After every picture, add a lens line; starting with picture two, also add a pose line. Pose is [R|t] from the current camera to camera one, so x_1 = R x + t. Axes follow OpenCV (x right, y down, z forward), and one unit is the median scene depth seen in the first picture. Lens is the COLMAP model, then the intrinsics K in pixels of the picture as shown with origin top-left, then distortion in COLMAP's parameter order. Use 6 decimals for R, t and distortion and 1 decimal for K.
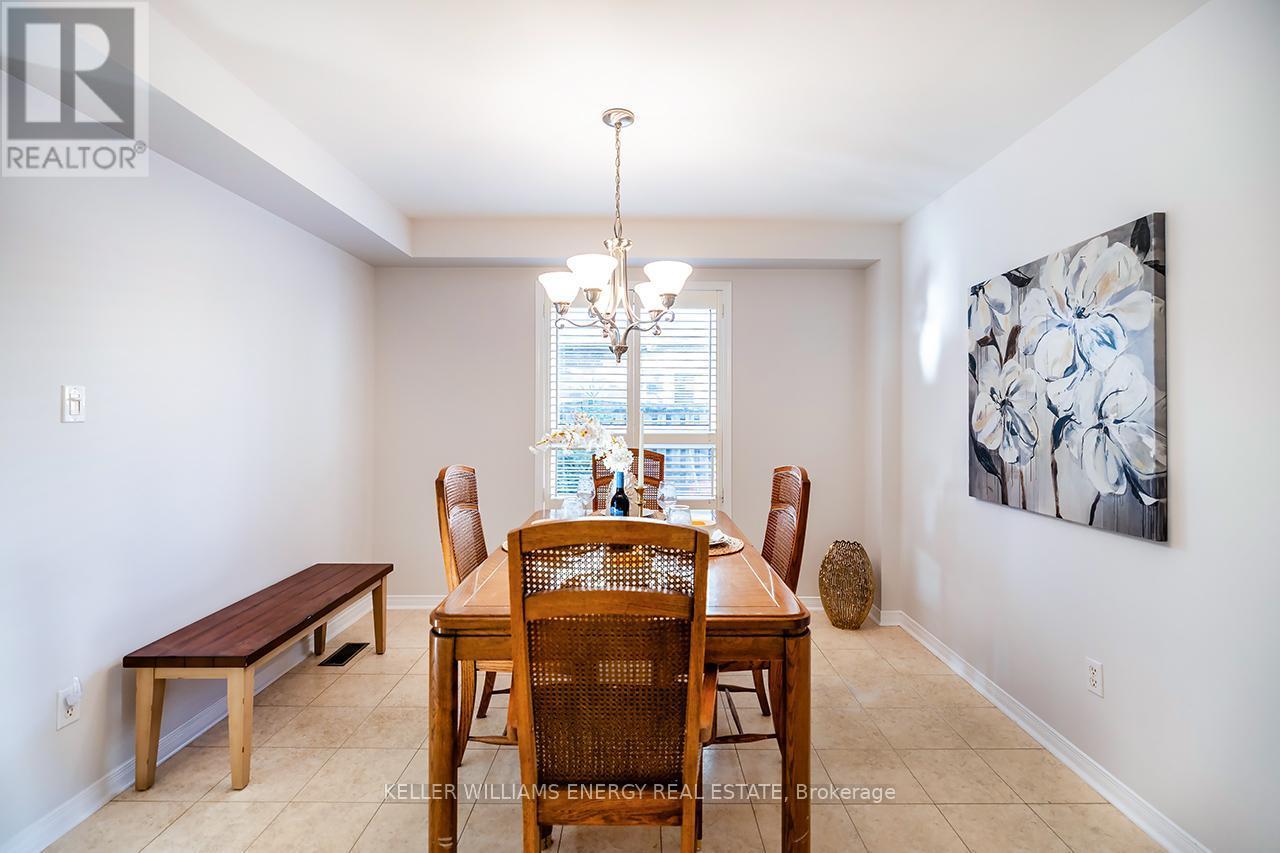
lens RADIAL K [[559.4, 0, 621.5], [0, 559.4, 411.5], [0, 0, 1]] dist [0.001956, -0.002424]
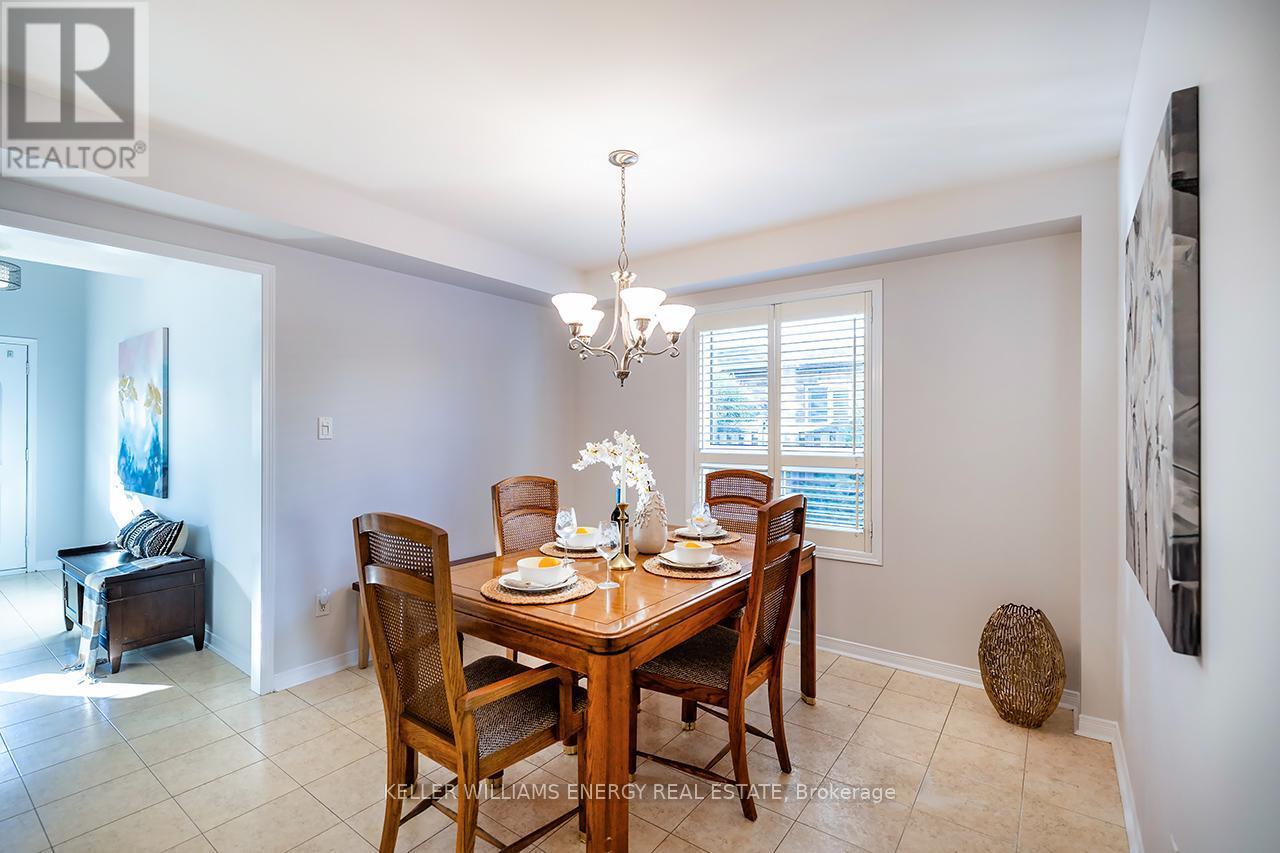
lens RADIAL K [[559.4, 0, 629.3], [0, 559.4, 431.1], [0, 0, 1]] dist [0.001956, -0.002424]
pose [[0.806164, -0.002396, -0.591687, 0.761785], [0.002458, 0.999997, -0.000700, -0.000735], [0.591687, -0.000890, 0.806167, 0.171604]]
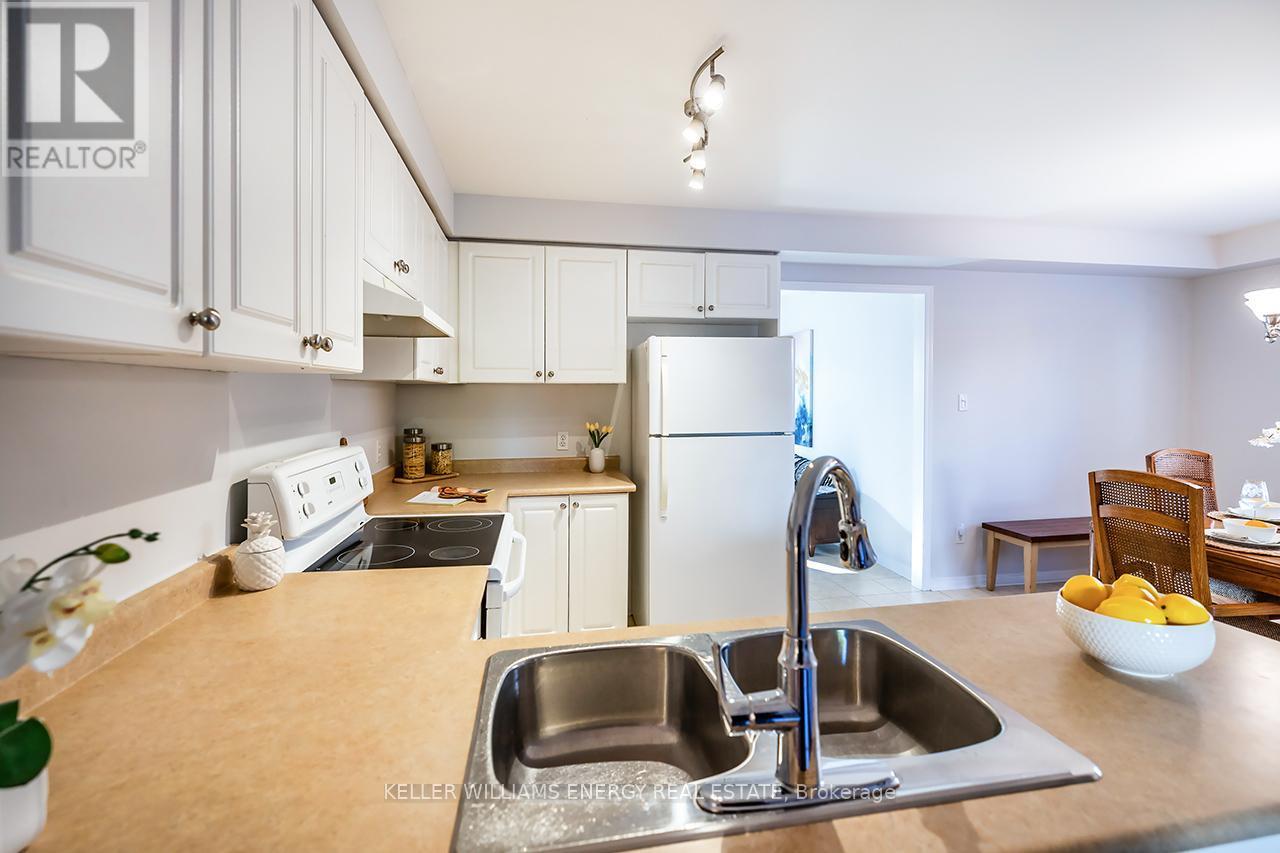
lens RADIAL K [[559.4, 0, 664.1], [0, 559.4, 404.5], [0, 0, 1]] dist [0.001956, -0.002424]
pose [[0.199709, 0.016942, -0.979709, 0.966103], [0.003949, 0.999828, 0.018095, -0.049838], [0.979847, -0.007482, 0.199608, -0.615580]]
